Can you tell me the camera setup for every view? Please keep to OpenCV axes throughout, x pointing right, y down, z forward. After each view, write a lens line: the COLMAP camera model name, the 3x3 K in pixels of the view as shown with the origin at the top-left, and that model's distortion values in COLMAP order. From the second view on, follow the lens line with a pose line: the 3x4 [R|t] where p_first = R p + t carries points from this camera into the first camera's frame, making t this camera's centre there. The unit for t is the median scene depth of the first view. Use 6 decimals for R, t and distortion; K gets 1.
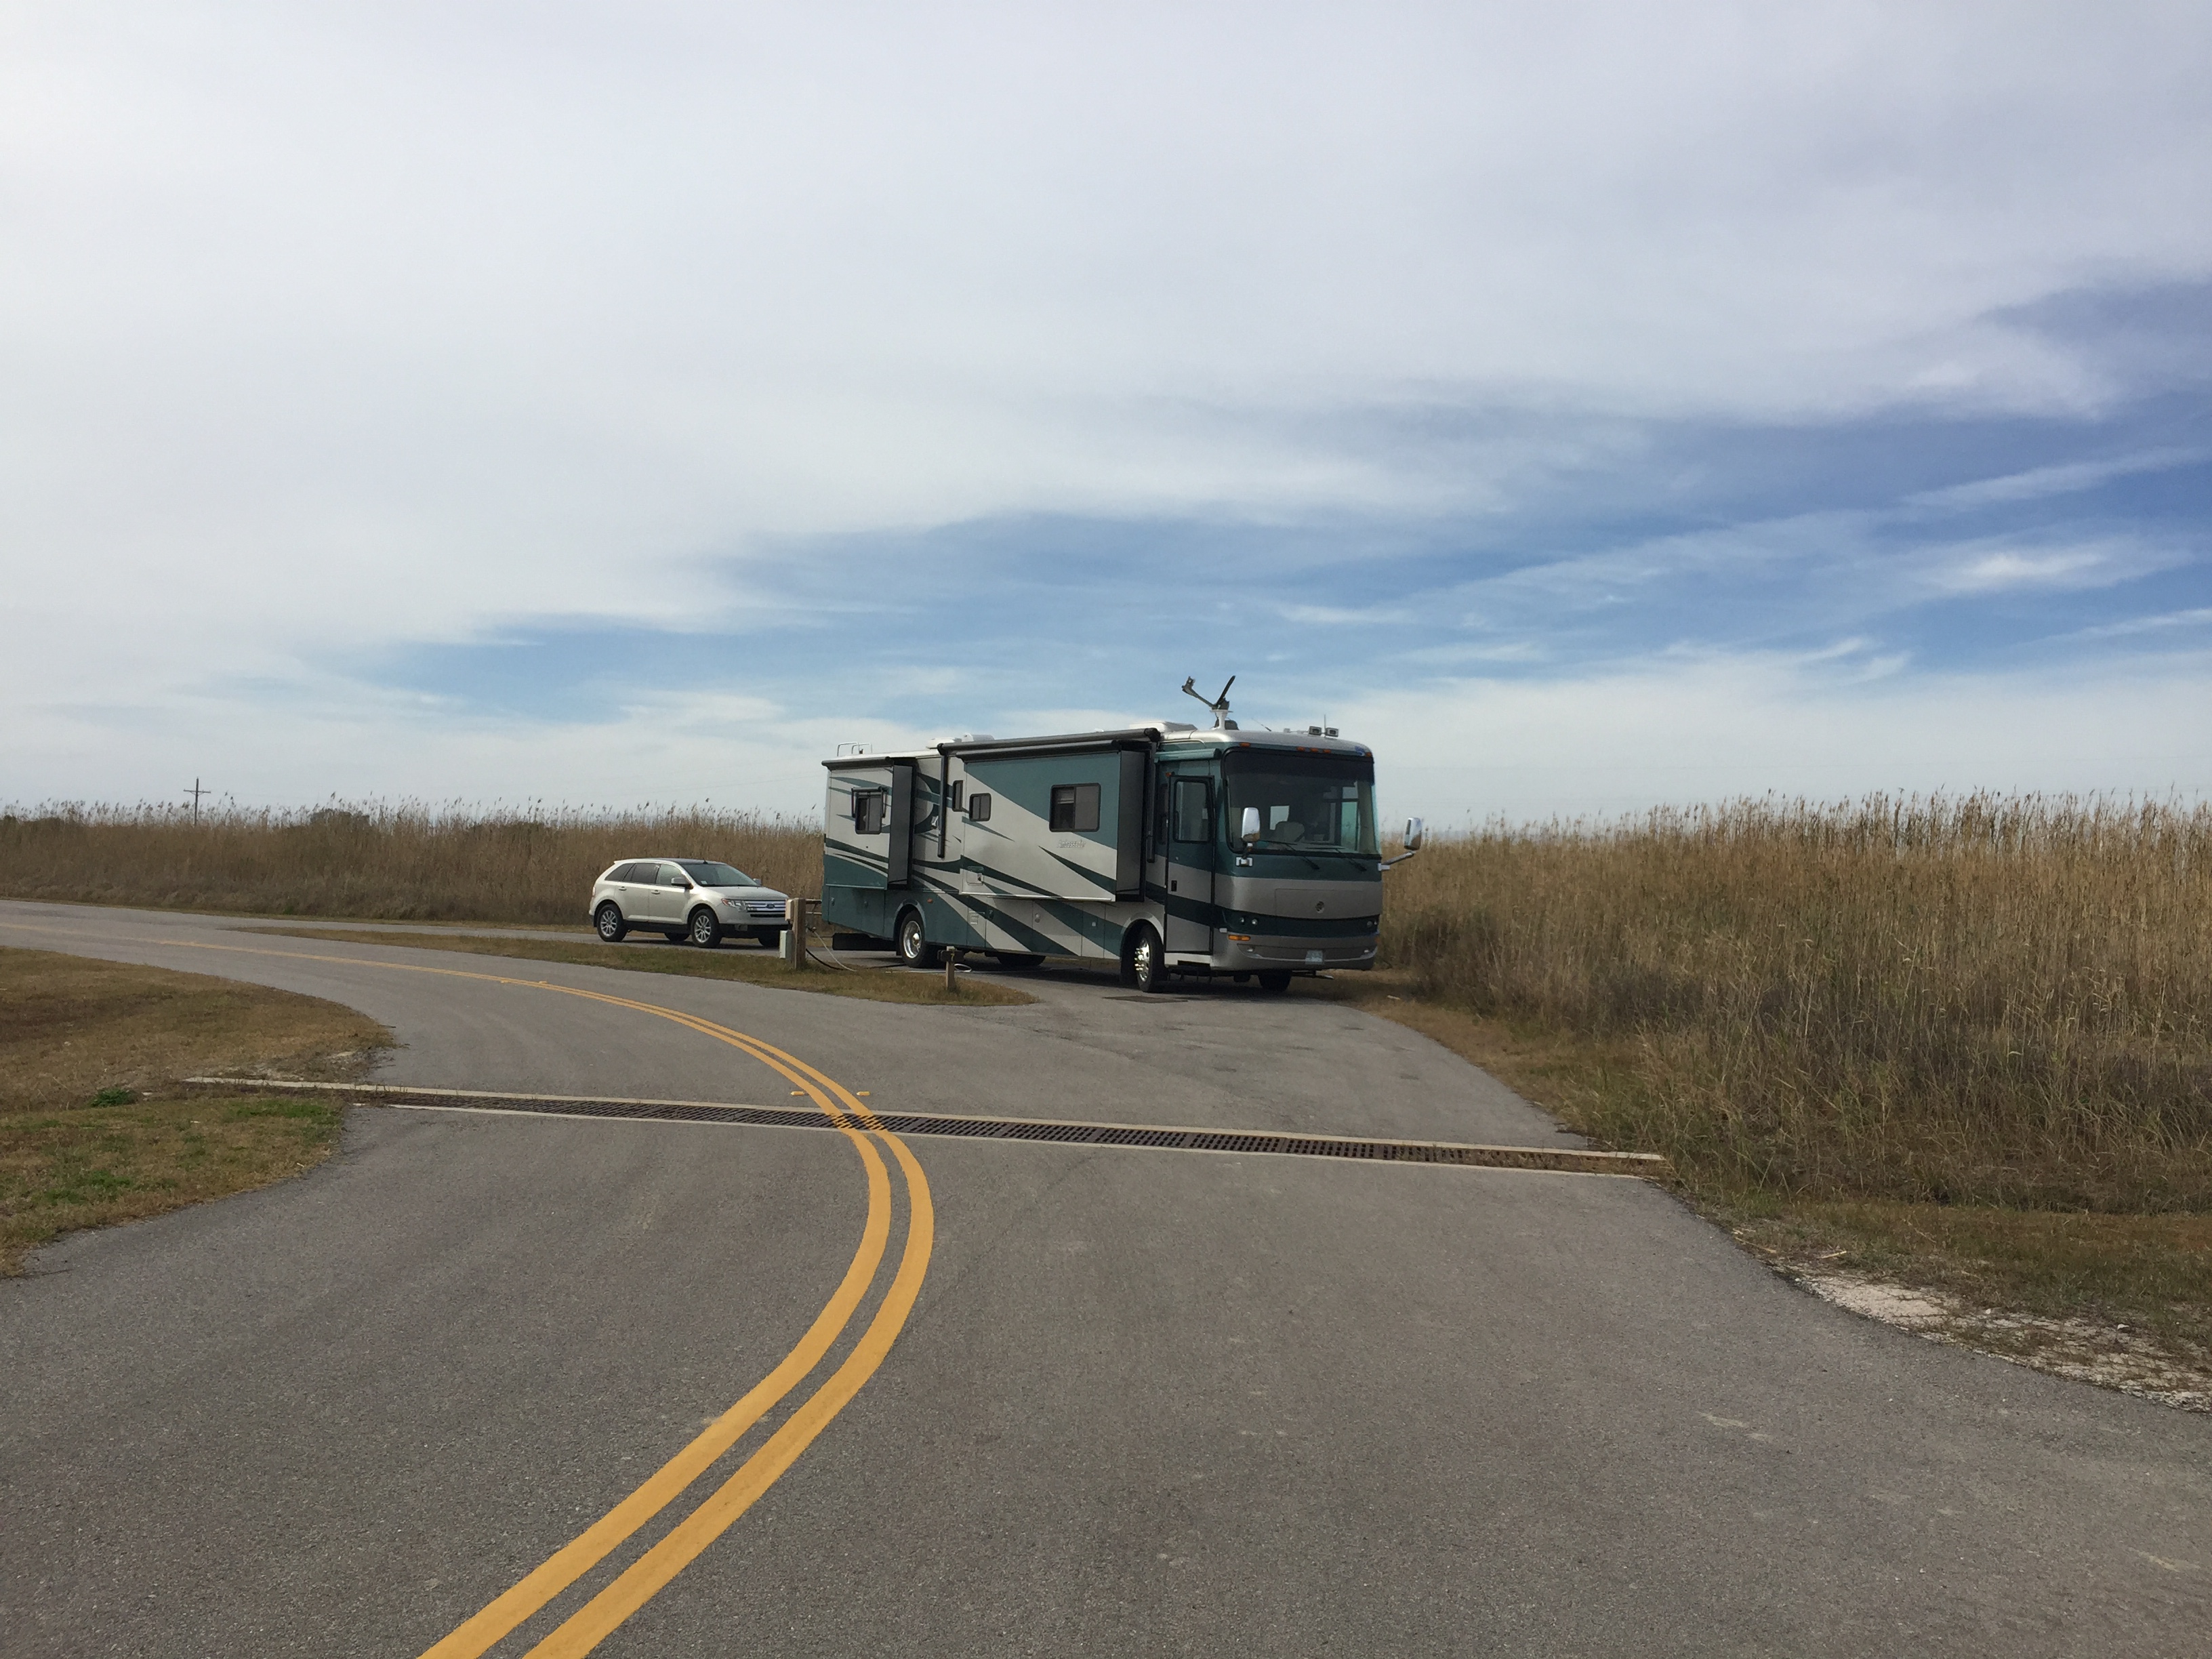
lens RADIAL K [[1802.2, 0, 1088.6], [0, 1802.2, 844.7], [0, 0, 1]] dist [0.027379, -0.053423]
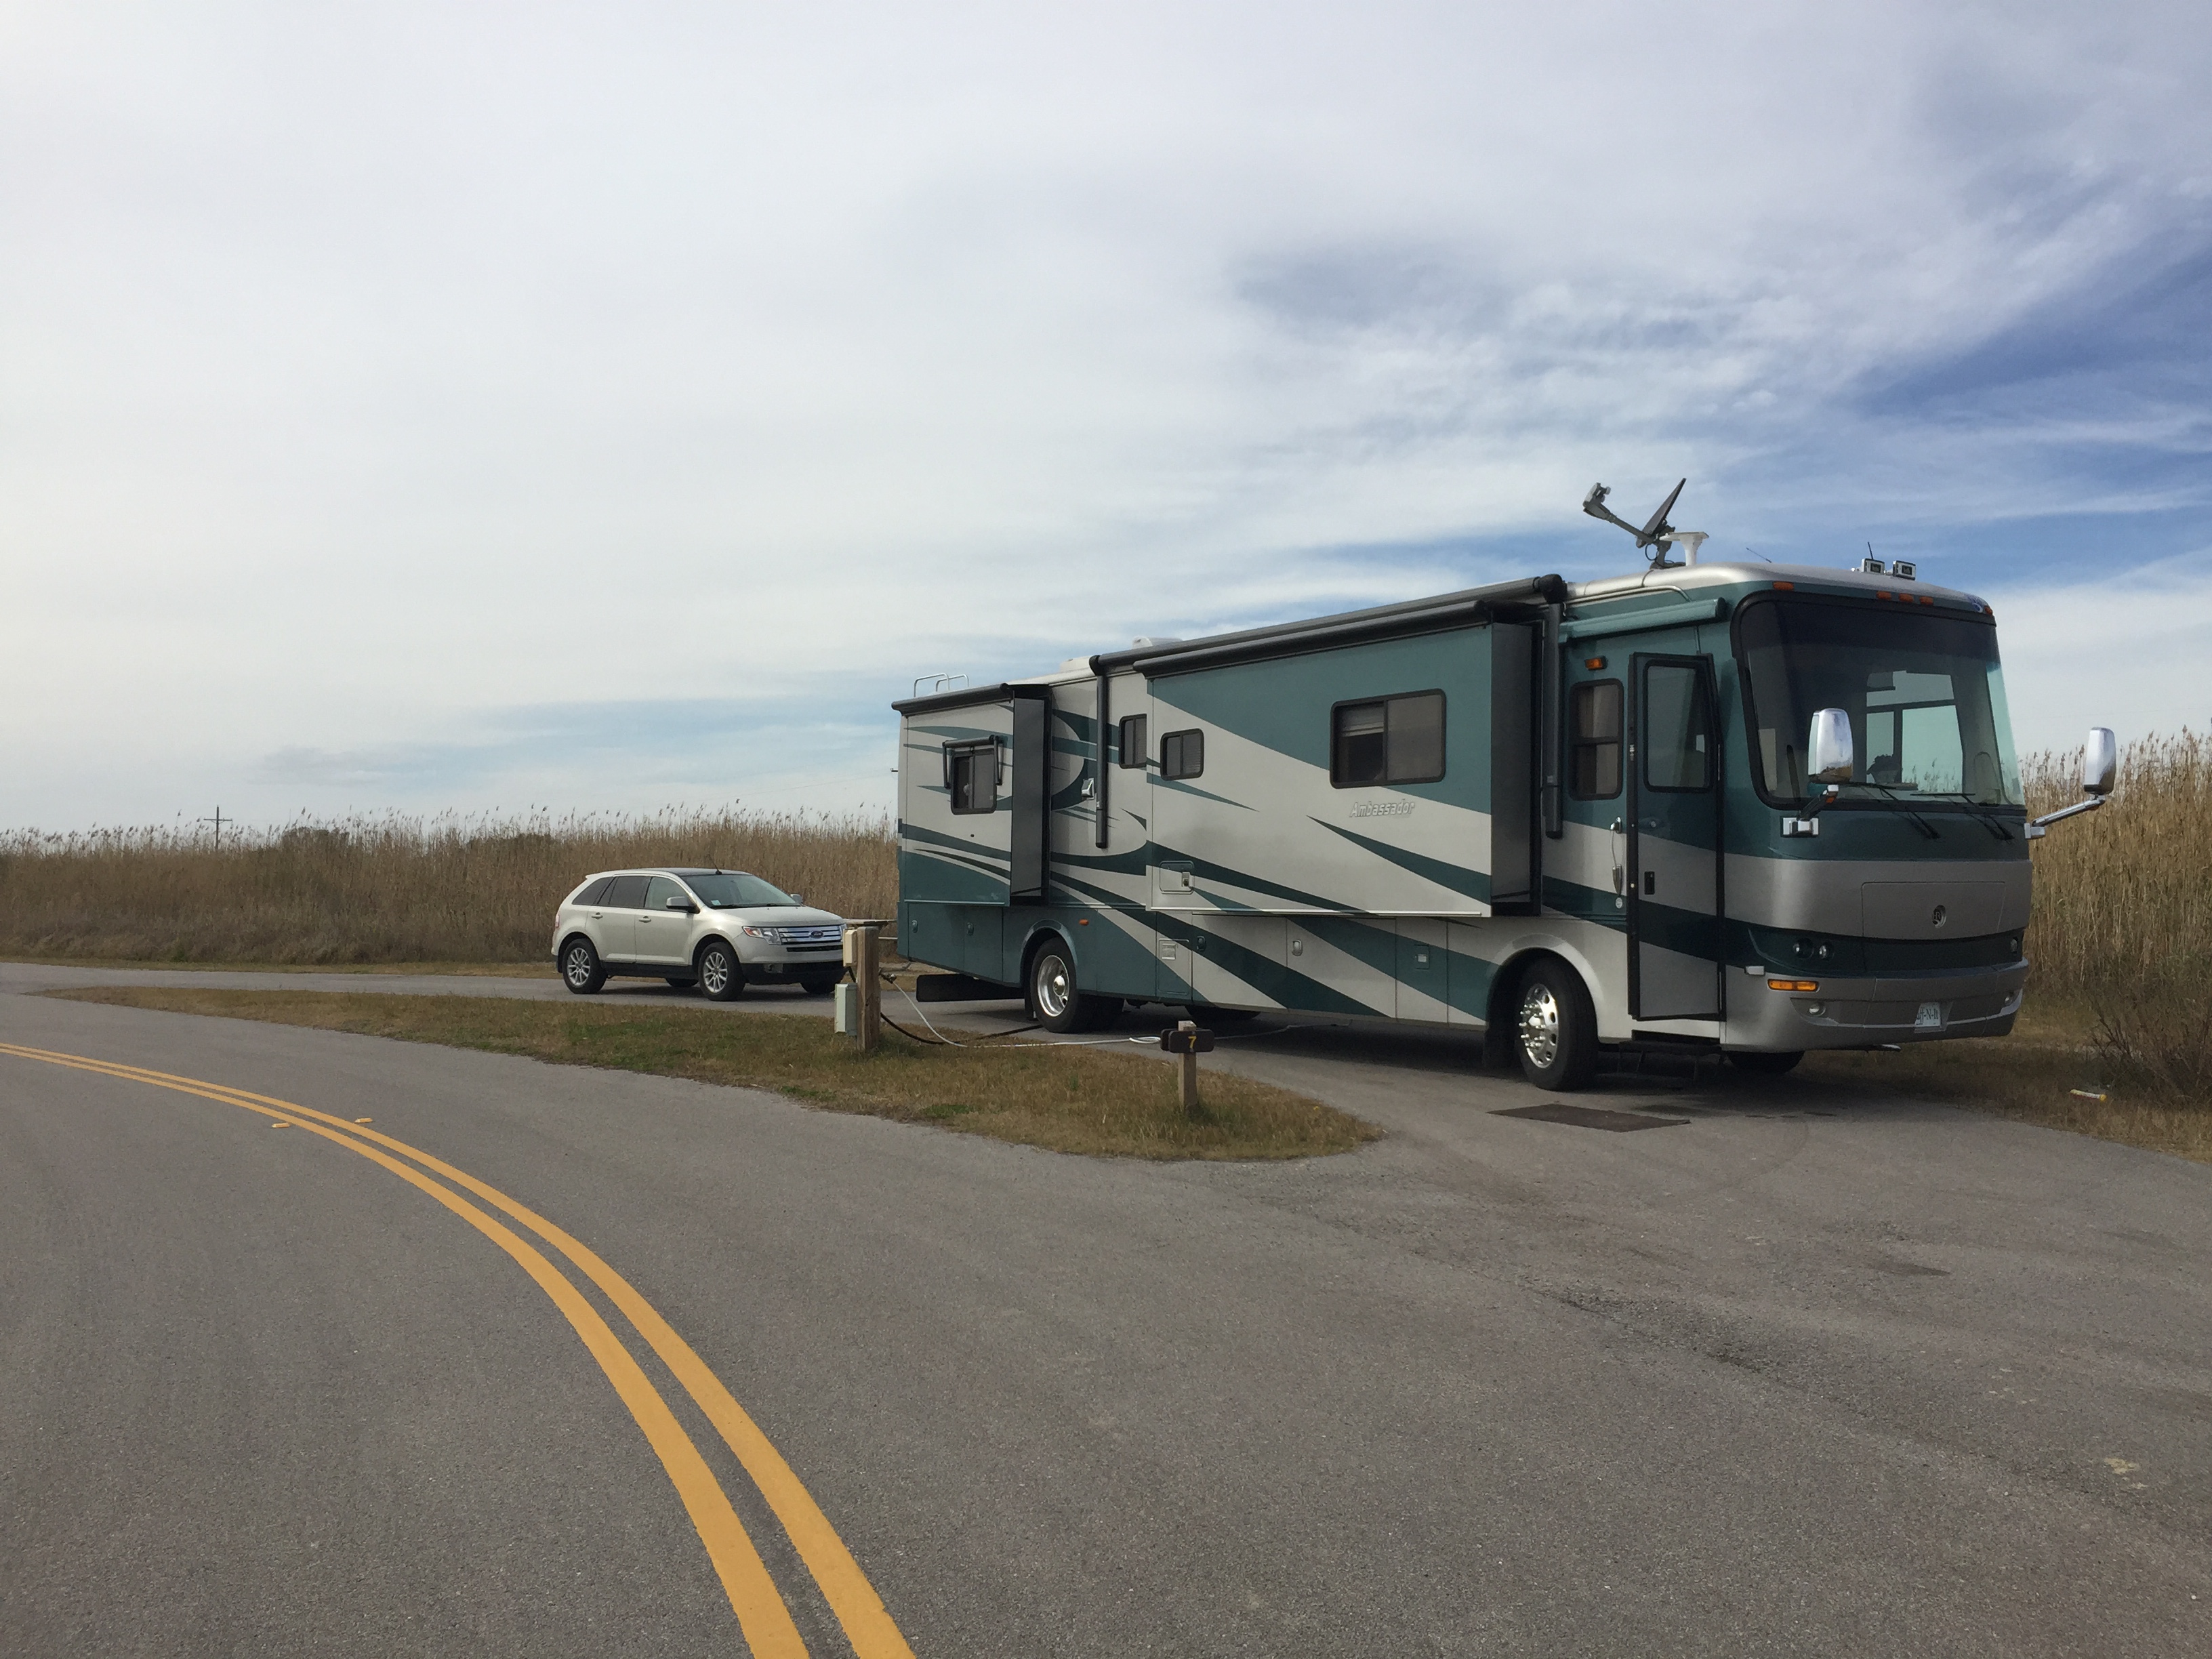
lens RADIAL K [[1802.2, 0, 1116.9], [0, 1802.2, 827.4], [0, 0, 1]] dist [0.027379, -0.053423]
pose [[0.999326, -0.035806, -0.008045, -0.073353], [0.035731, 0.999318, -0.009278, 0.006106], [0.008371, 0.008984, 0.999925, 0.415351]]
